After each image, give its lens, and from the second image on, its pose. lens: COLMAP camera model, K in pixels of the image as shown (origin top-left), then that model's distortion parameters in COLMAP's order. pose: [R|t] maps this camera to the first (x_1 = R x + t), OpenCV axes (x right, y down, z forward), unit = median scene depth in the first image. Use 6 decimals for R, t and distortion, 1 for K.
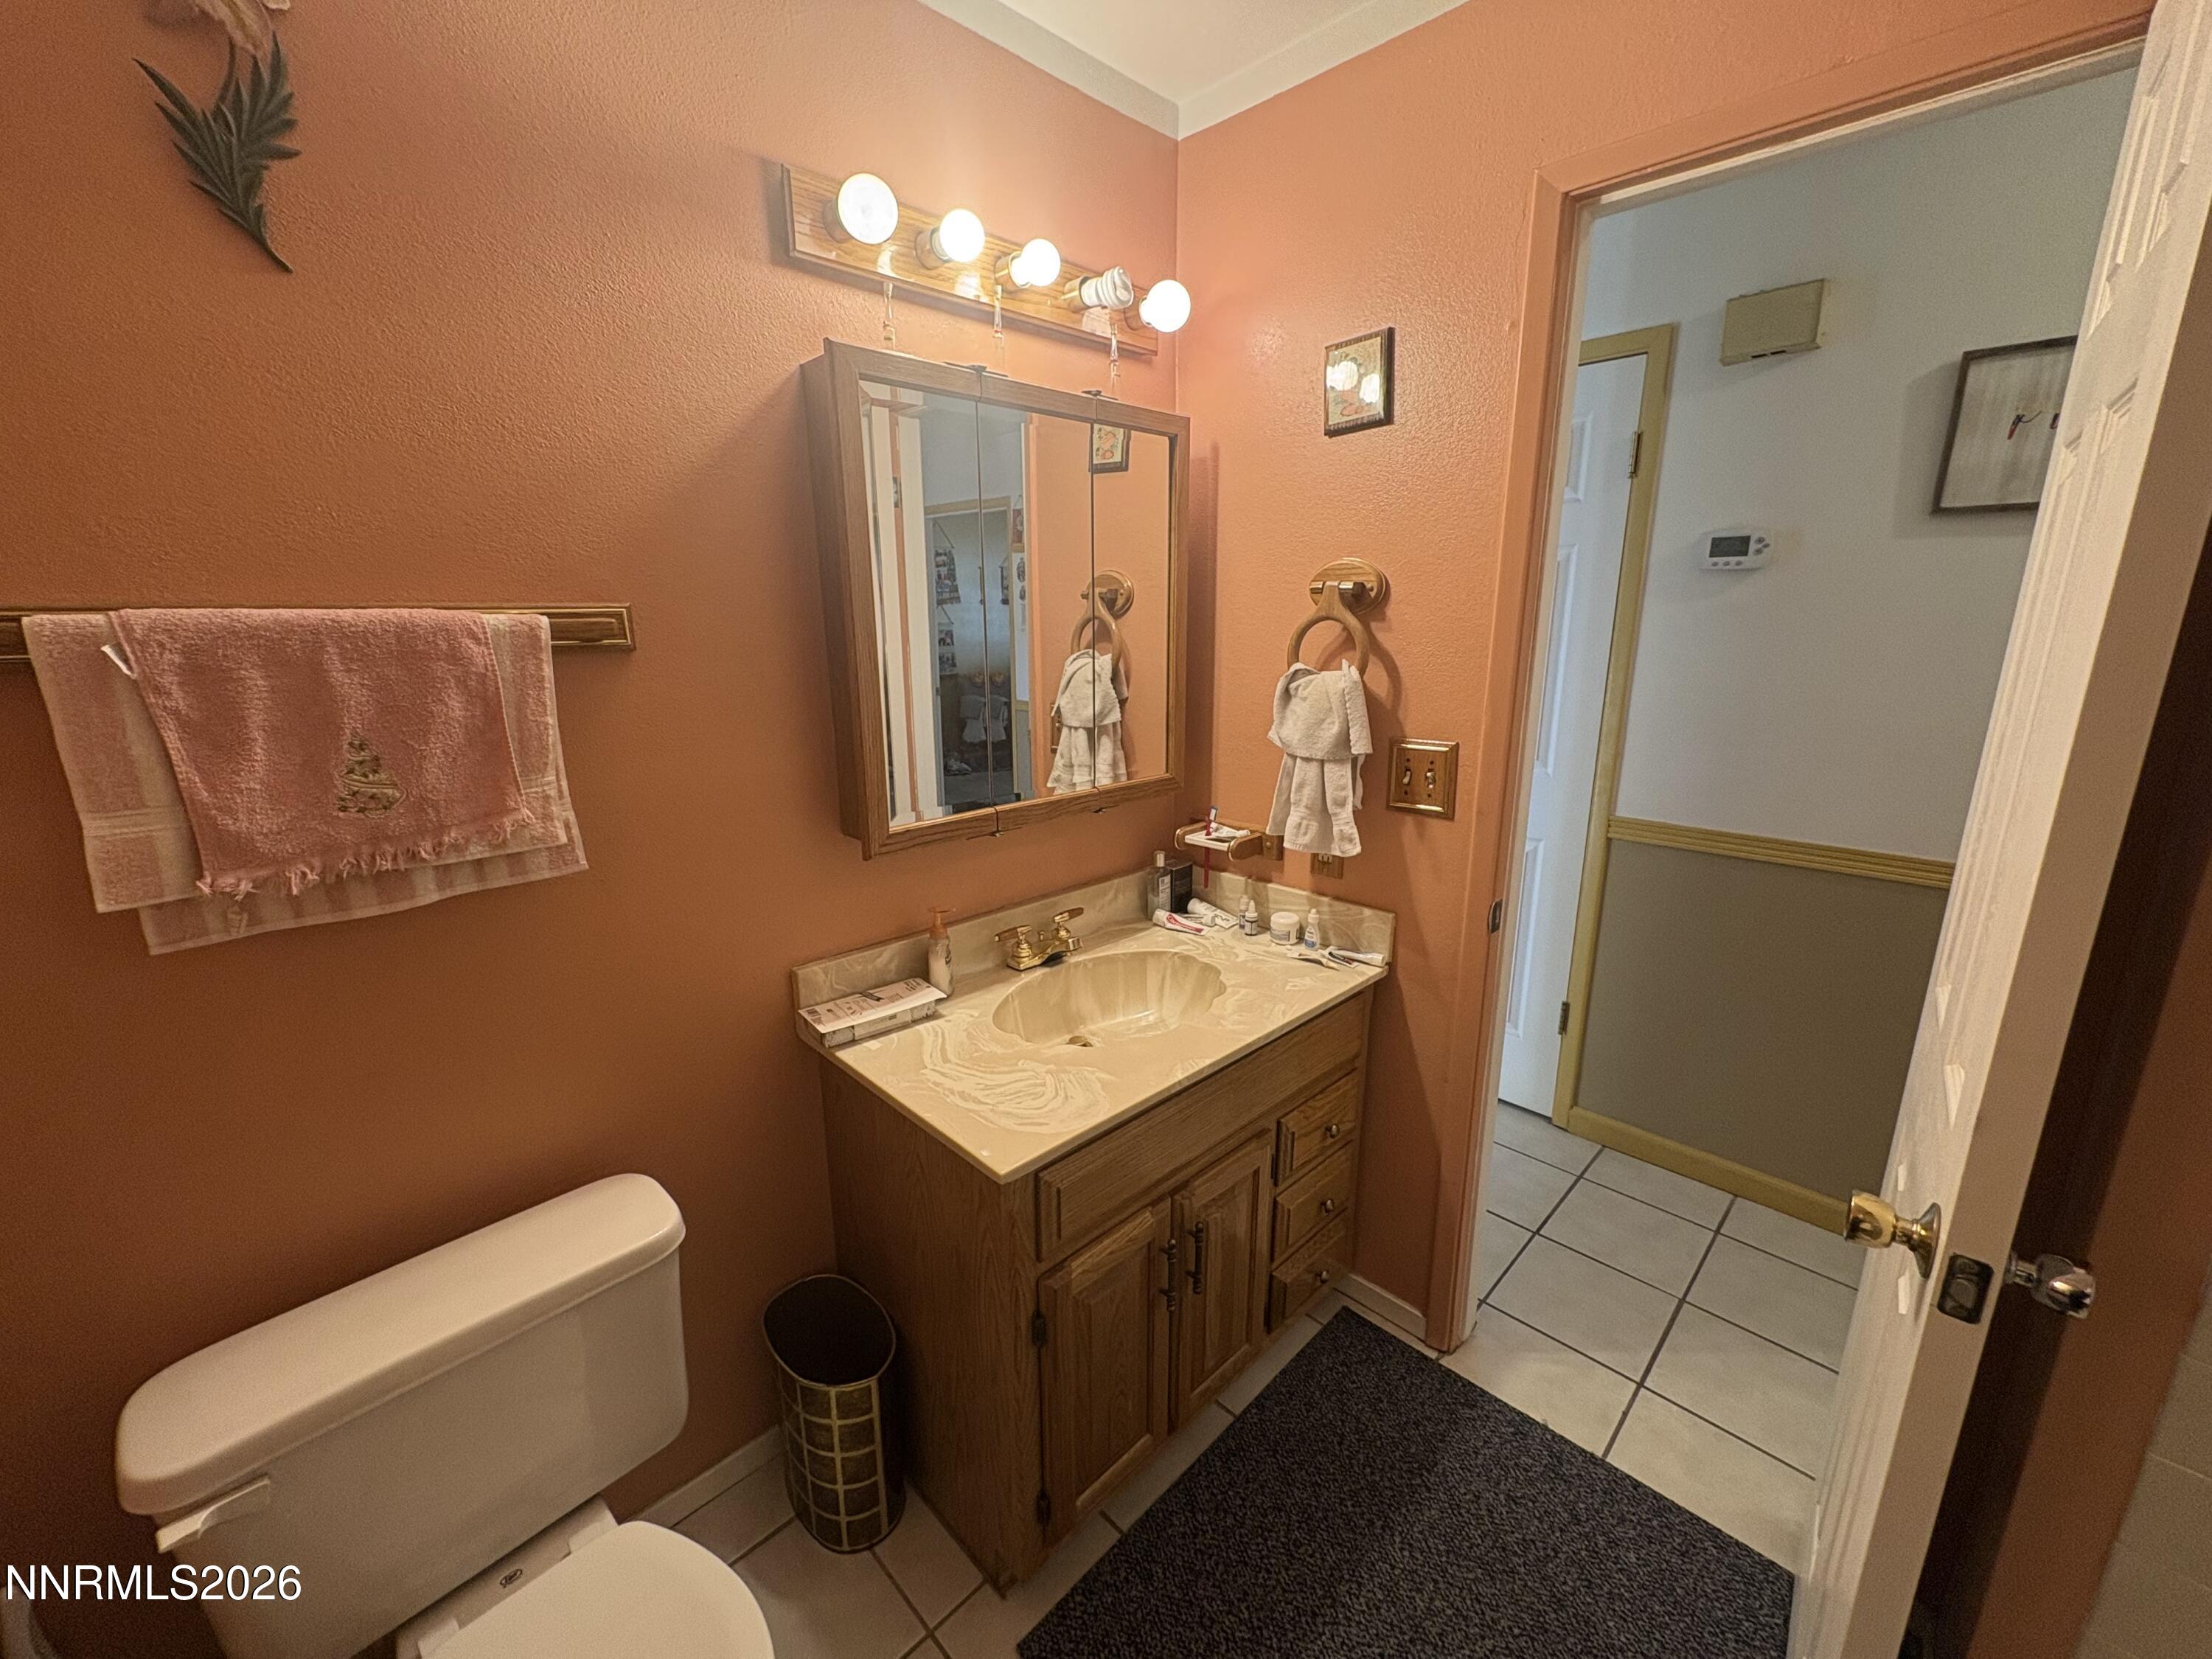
lens RADIAL K [[881.0, 0, 1106.0], [0, 881.0, 829.5], [0, 0, 1]] dist [-0.000854, 0.000417]
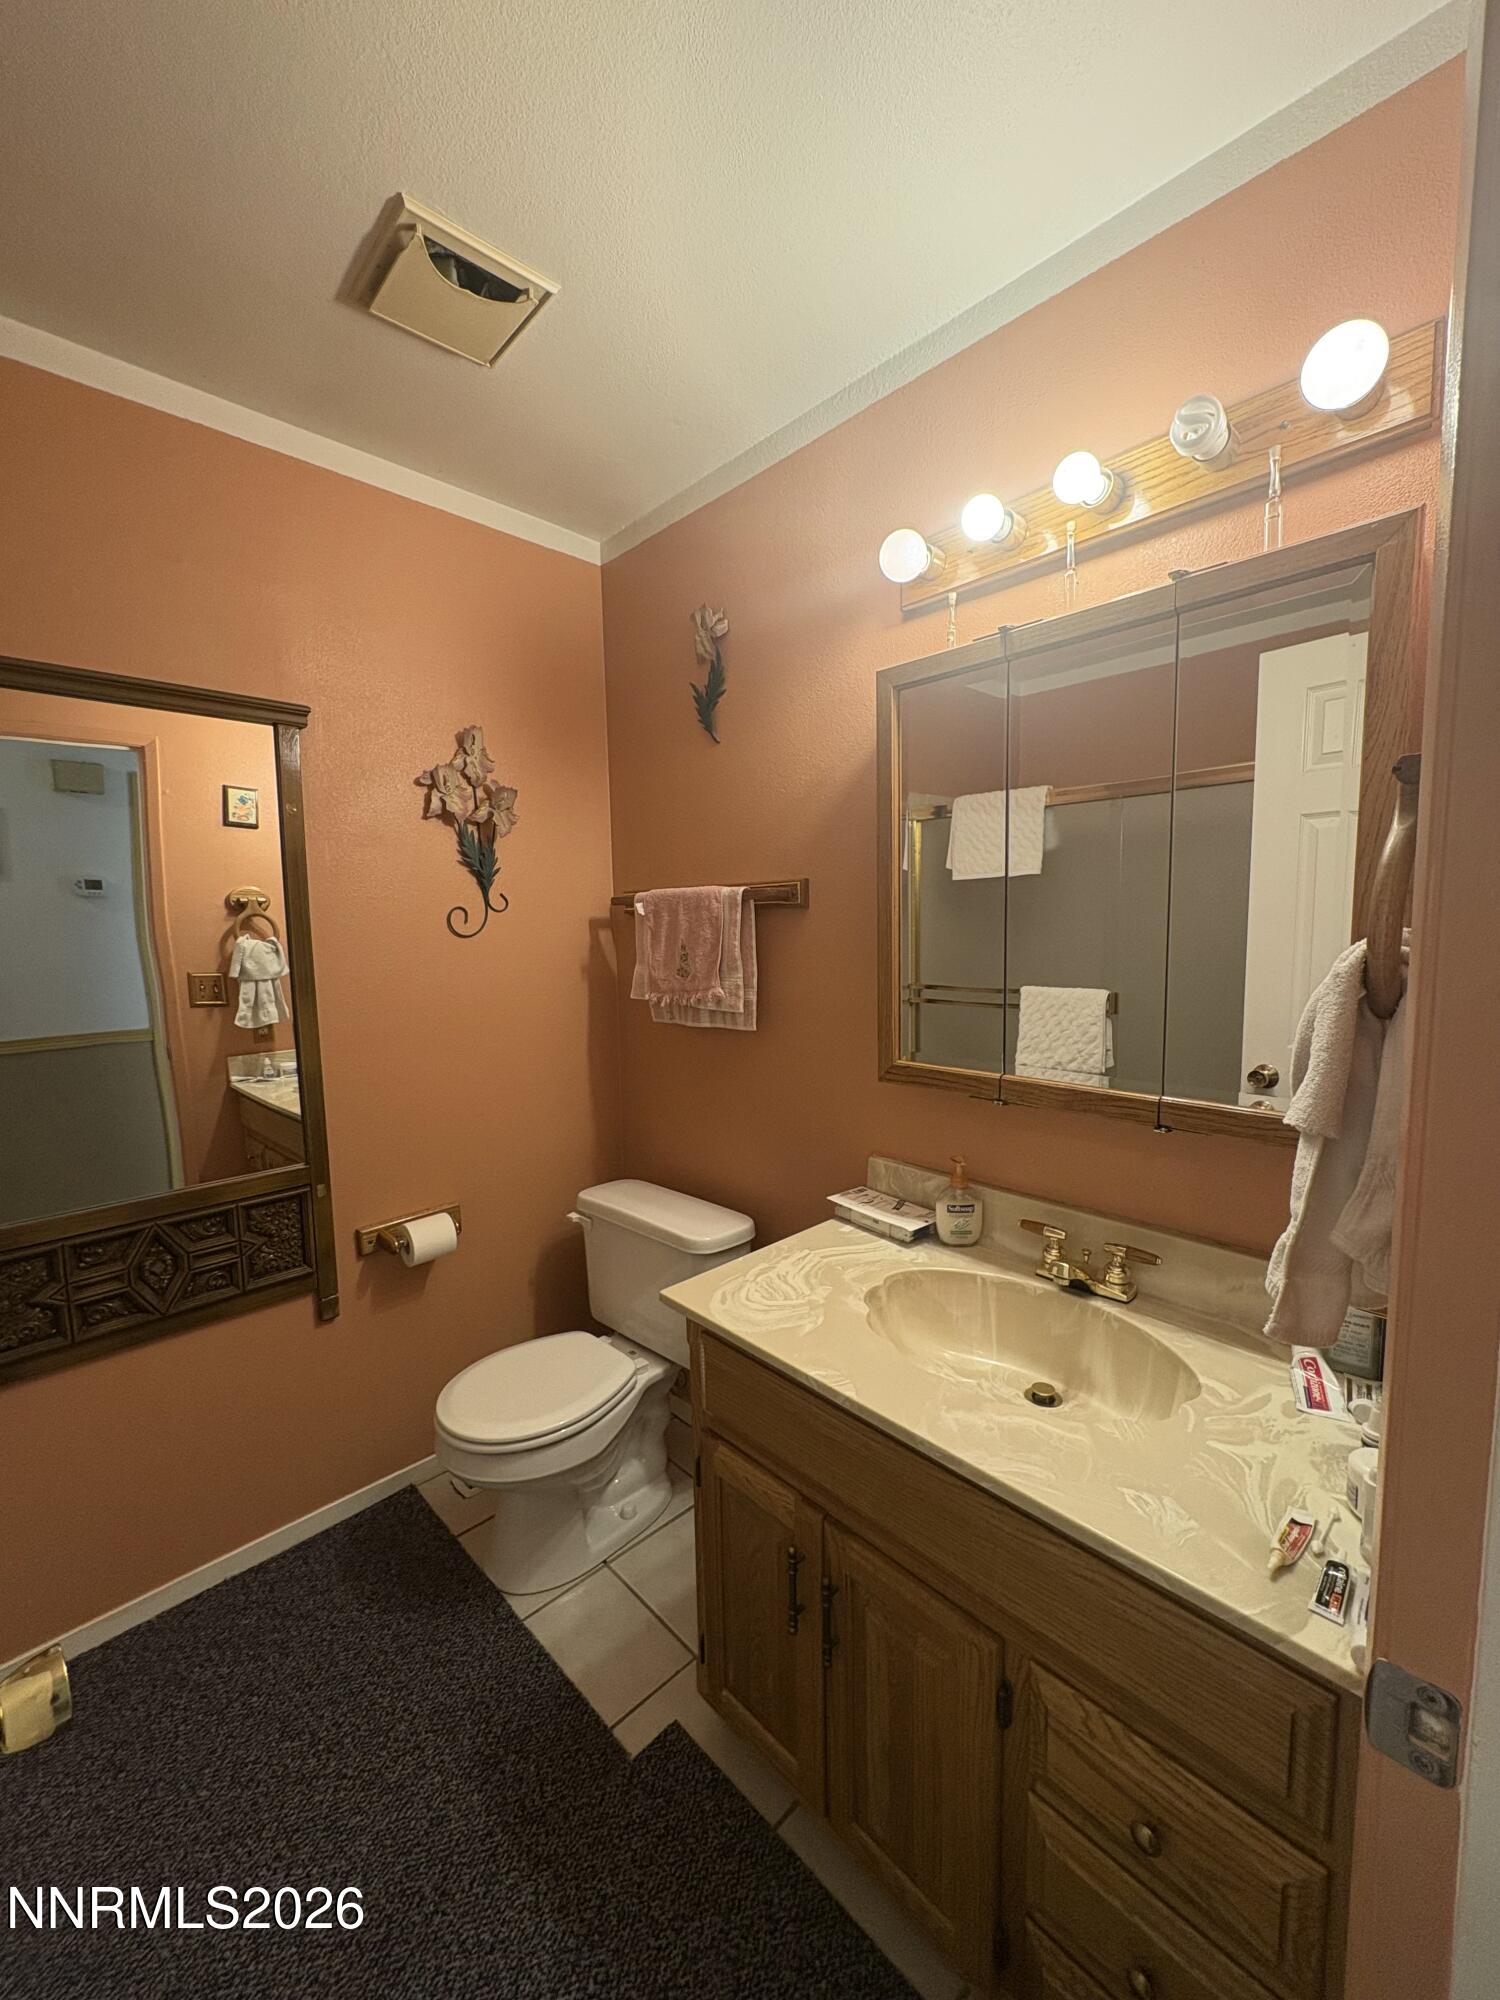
lens RADIAL K [[796.6, 0, 750.0], [0, 796.6, 1000.0], [0, 0, 1]] dist [-0.000854, 0.000417]
pose [[-0.014143, 0.108411, -0.994006, 0.819083], [-0.219294, 0.969566, 0.108866, -0.155251], [0.975556, 0.219519, 0.010062, 0.821457]]
